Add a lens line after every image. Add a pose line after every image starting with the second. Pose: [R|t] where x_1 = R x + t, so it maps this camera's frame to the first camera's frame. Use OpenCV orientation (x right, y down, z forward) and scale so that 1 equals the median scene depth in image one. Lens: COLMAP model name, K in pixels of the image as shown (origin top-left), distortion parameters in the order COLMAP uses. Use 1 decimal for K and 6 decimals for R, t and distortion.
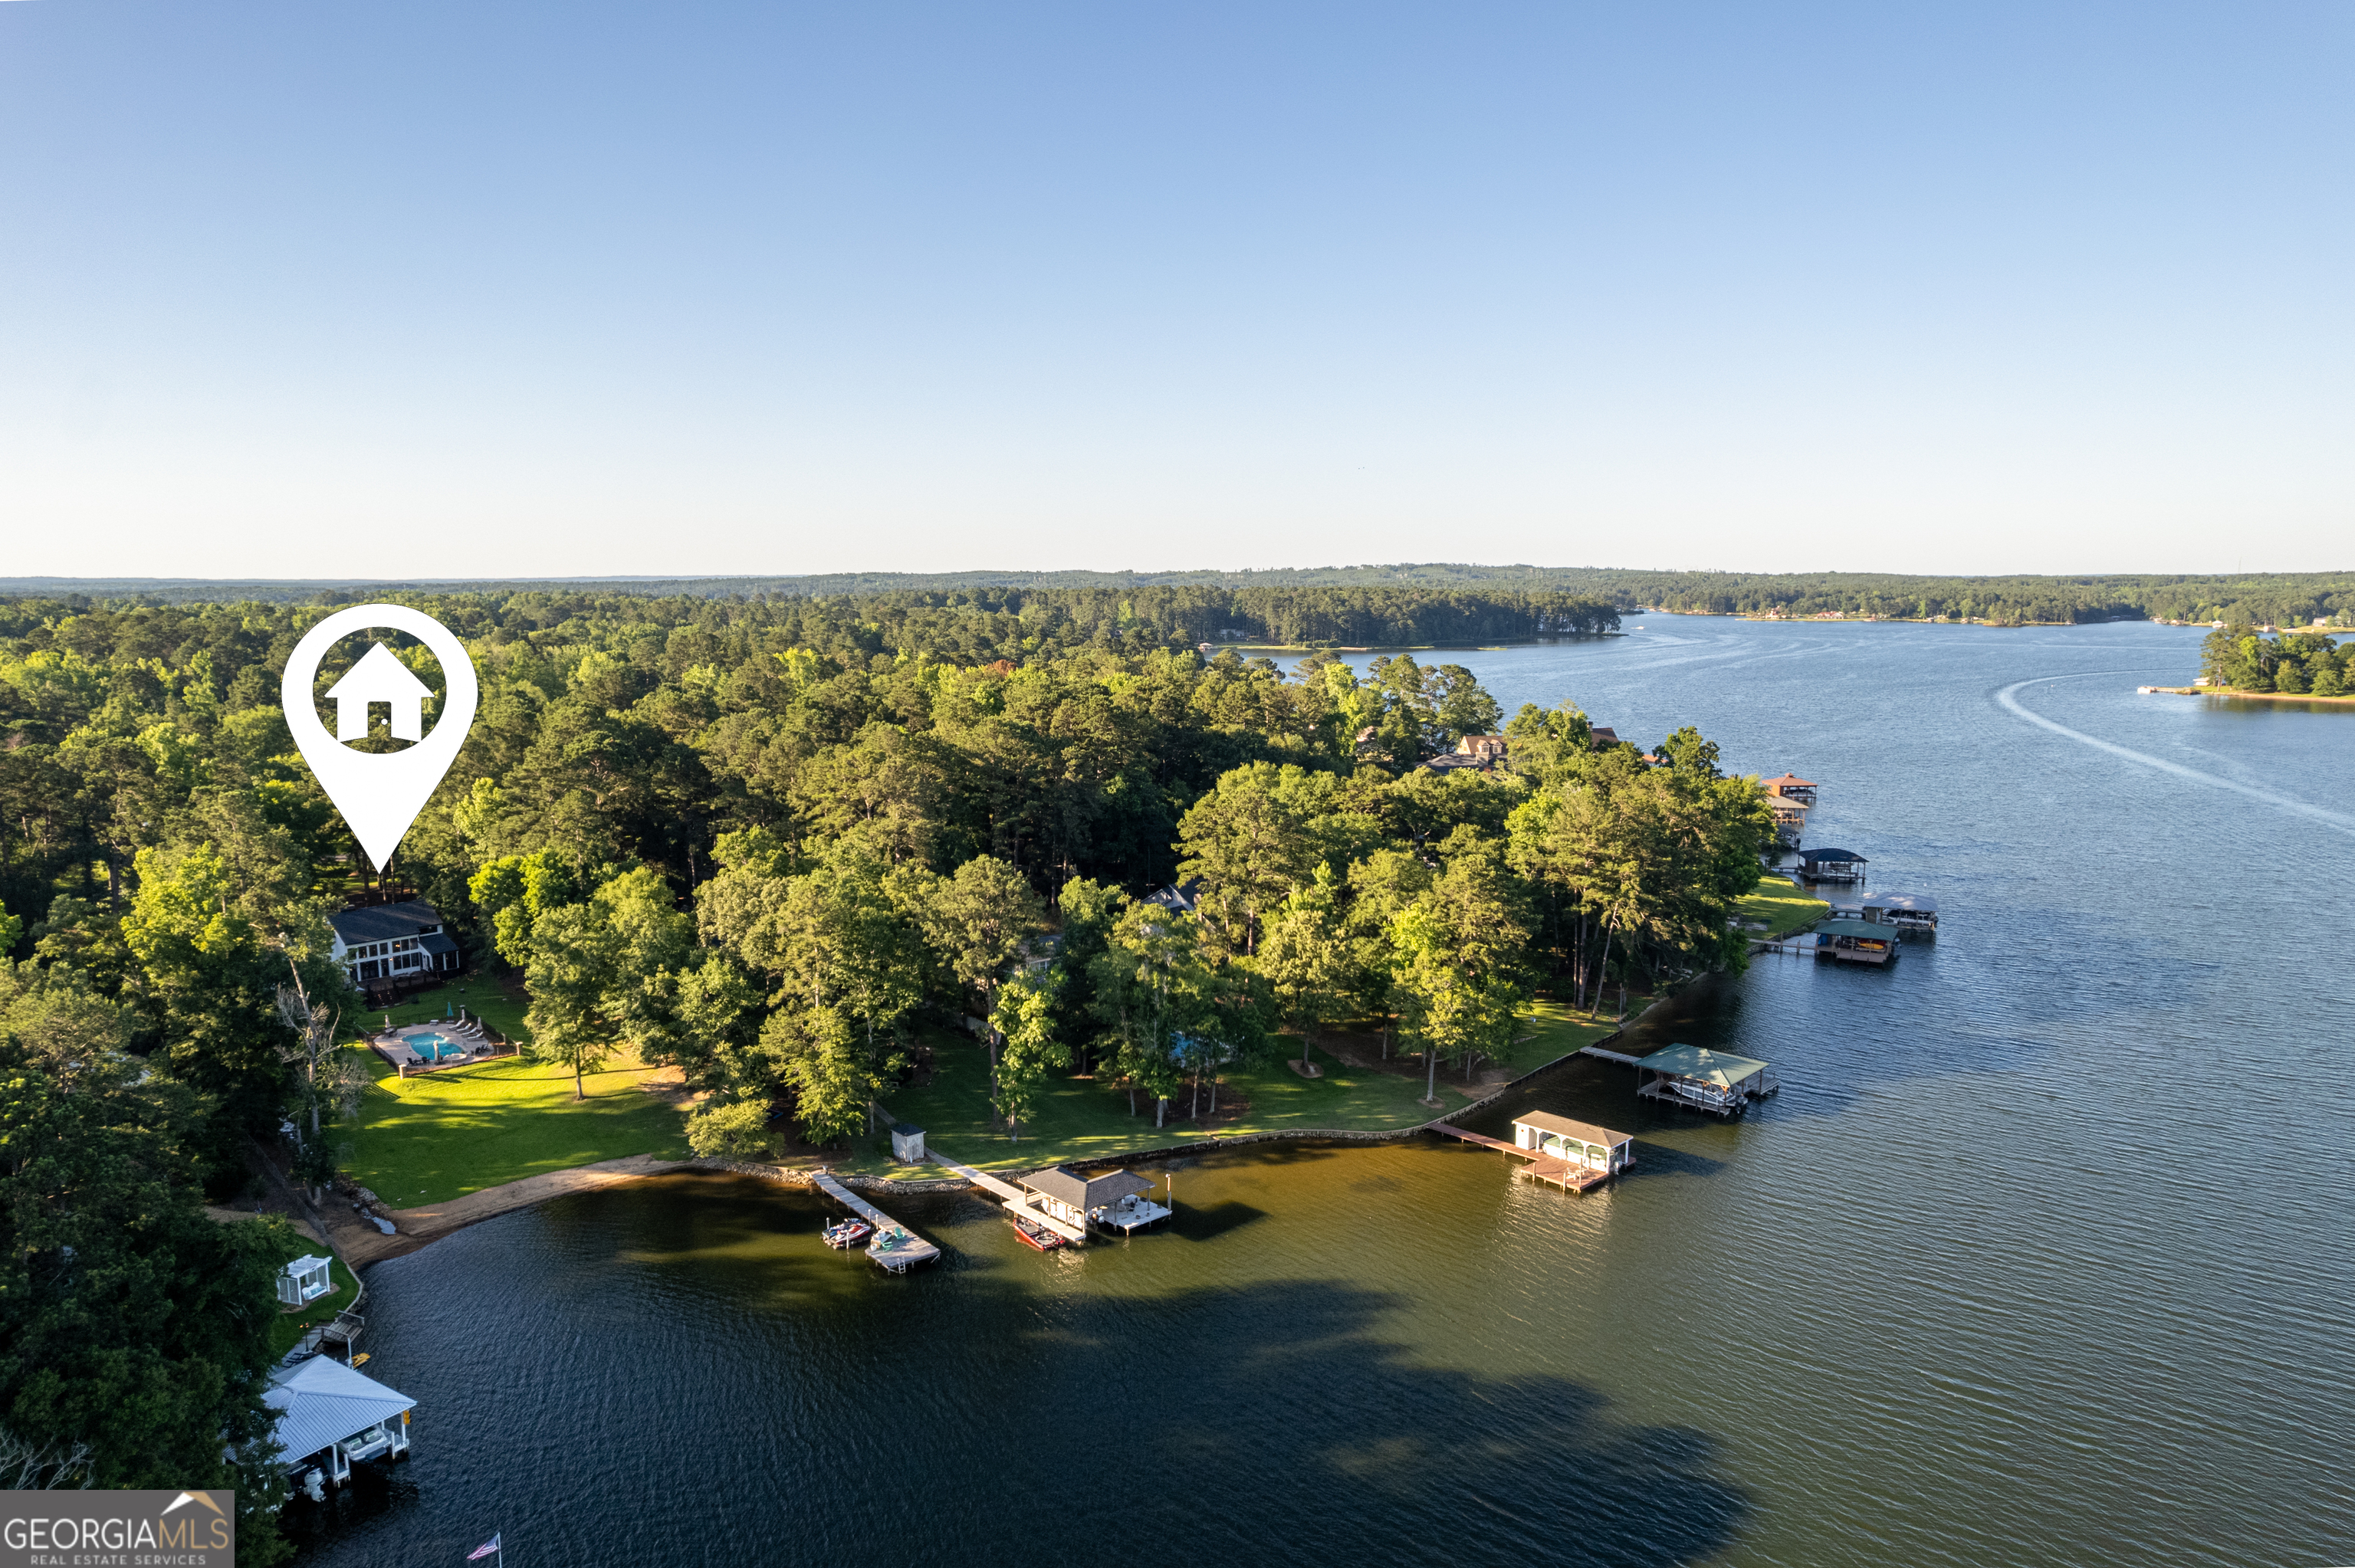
lens RADIAL K [[1616.0, 0, 1114.7], [0, 1616.0, 779.1], [0, 0, 1]] dist [-0.077791, 0.097521]
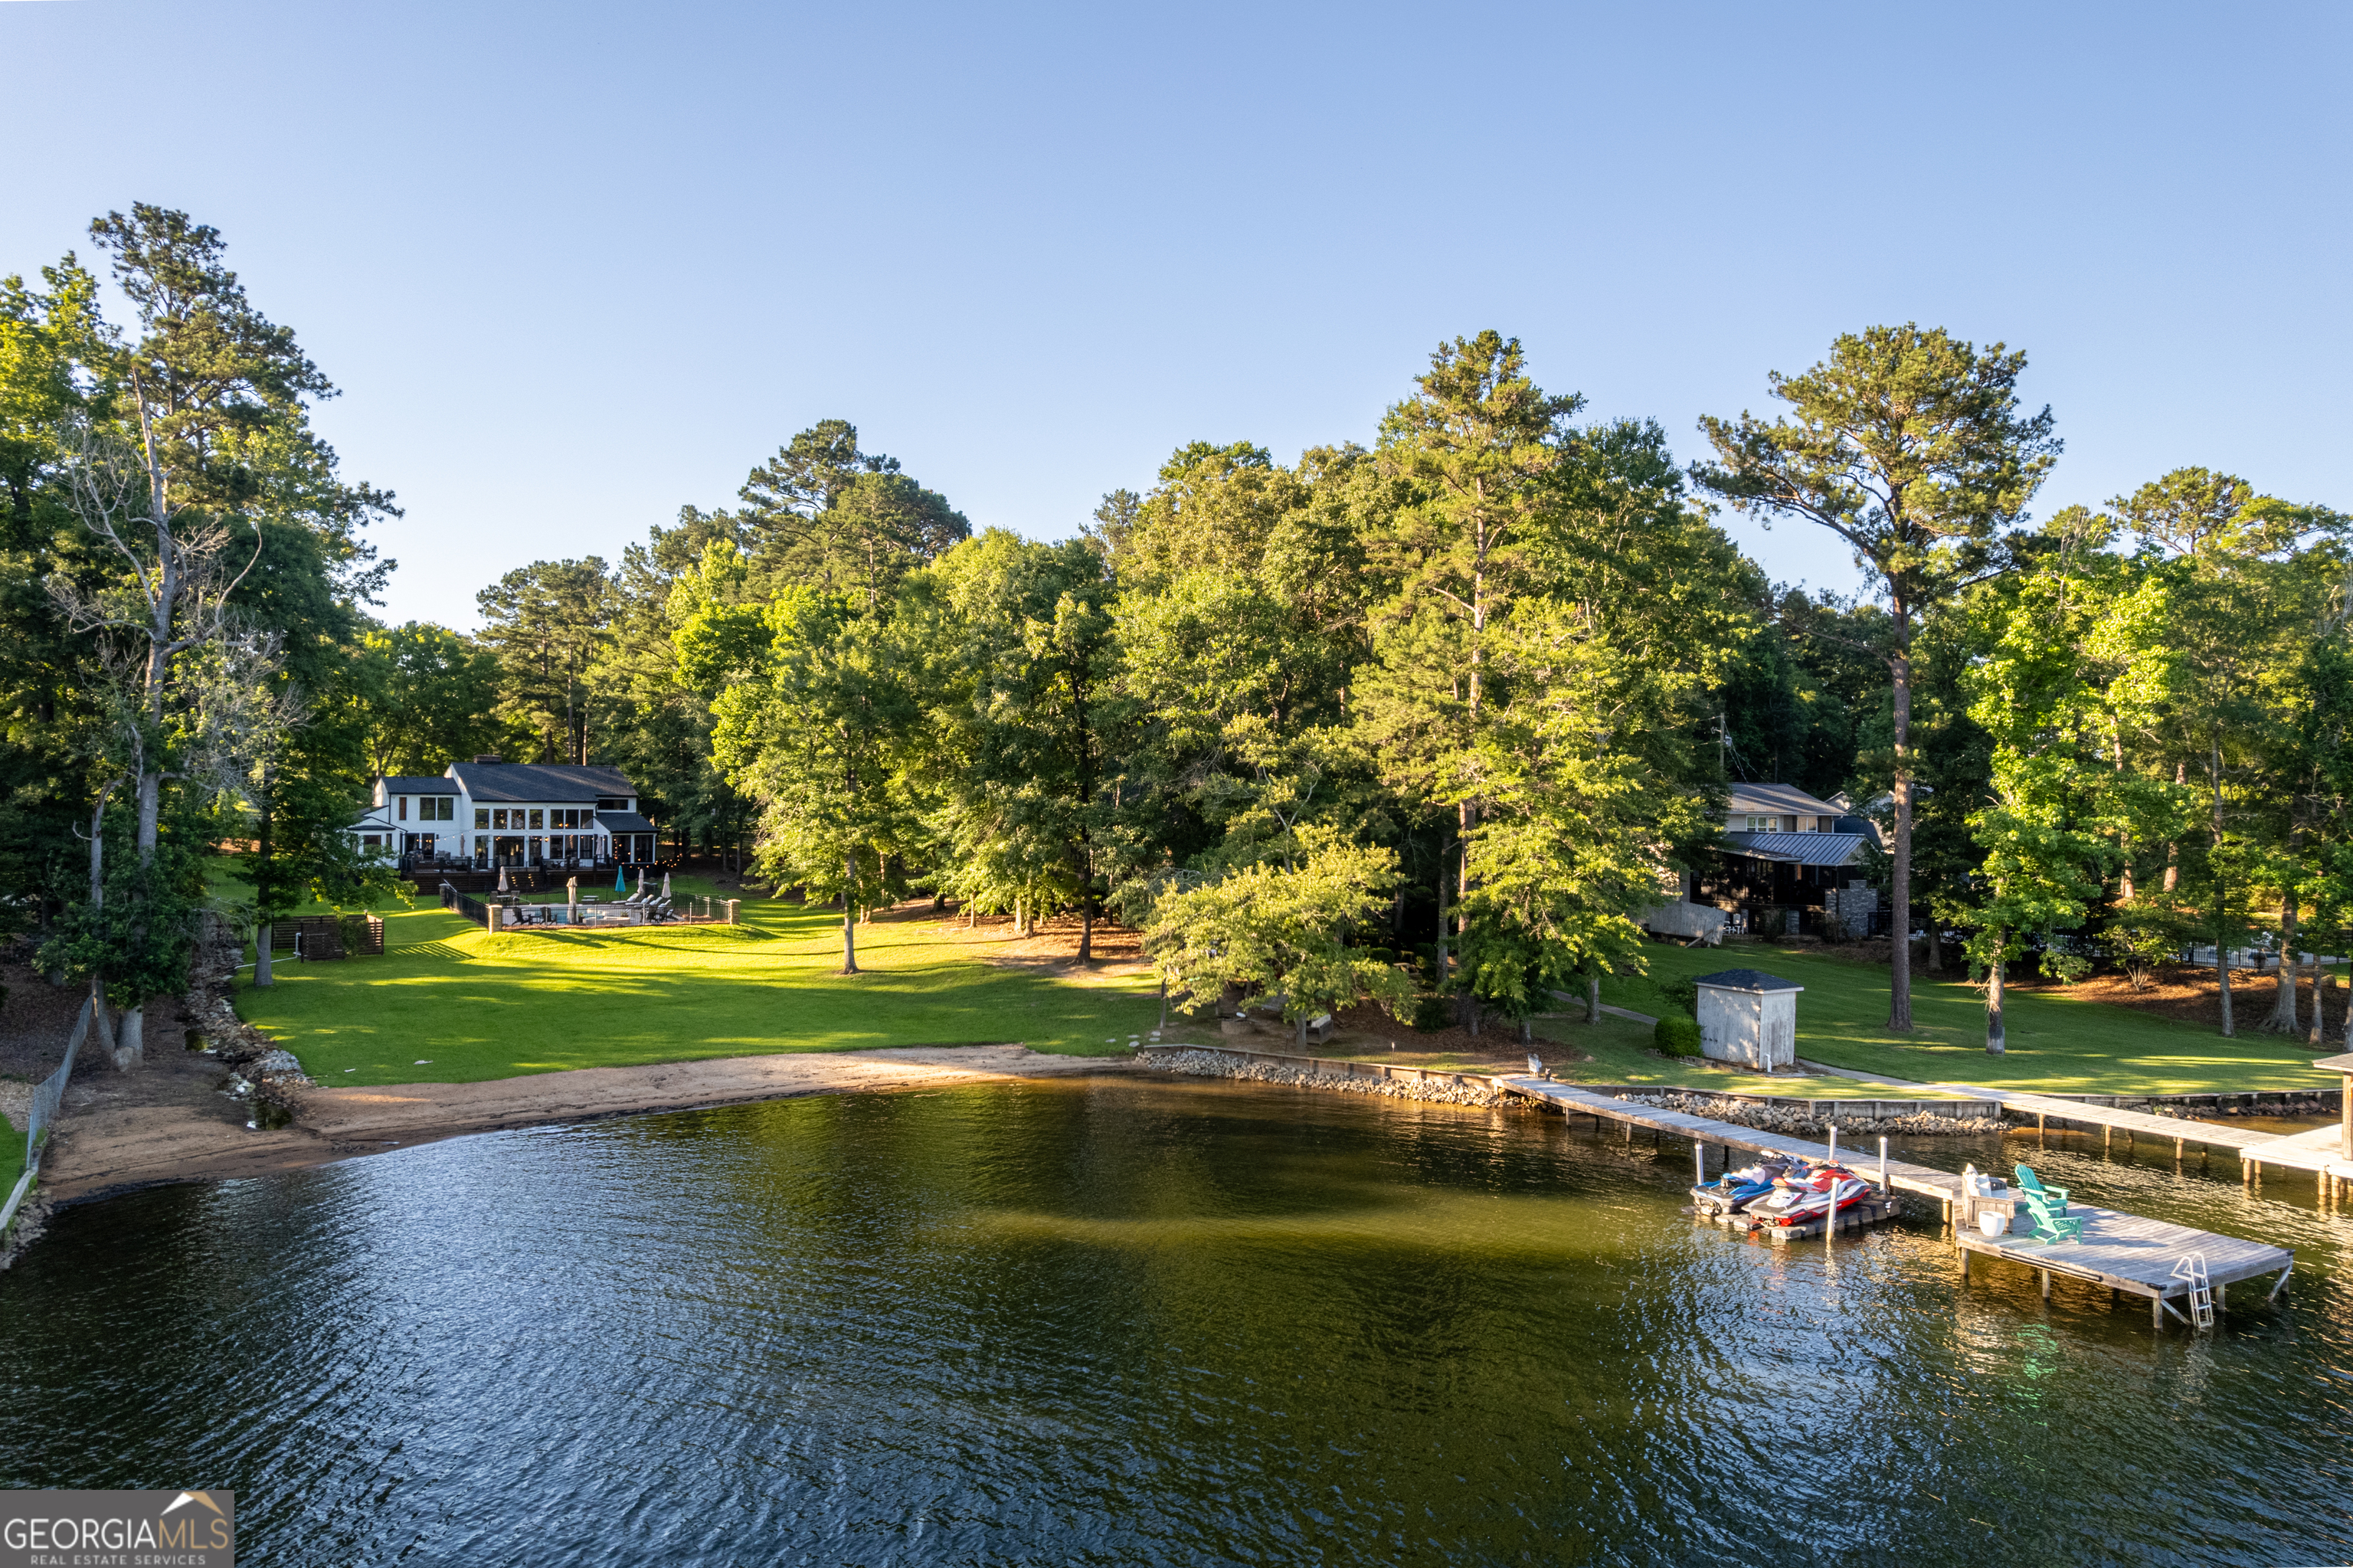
lens RADIAL K [[1545.7, 0, 1163.1], [0, 1545.7, 786.2], [0, 0, 1]] dist [-0.080416, 0.089929]
pose [[0.992180, 0.026370, -0.121998, -0.219506], [-0.043870, 0.988740, -0.143068, 0.232263], [0.116852, 0.147301, 0.982165, 0.652402]]
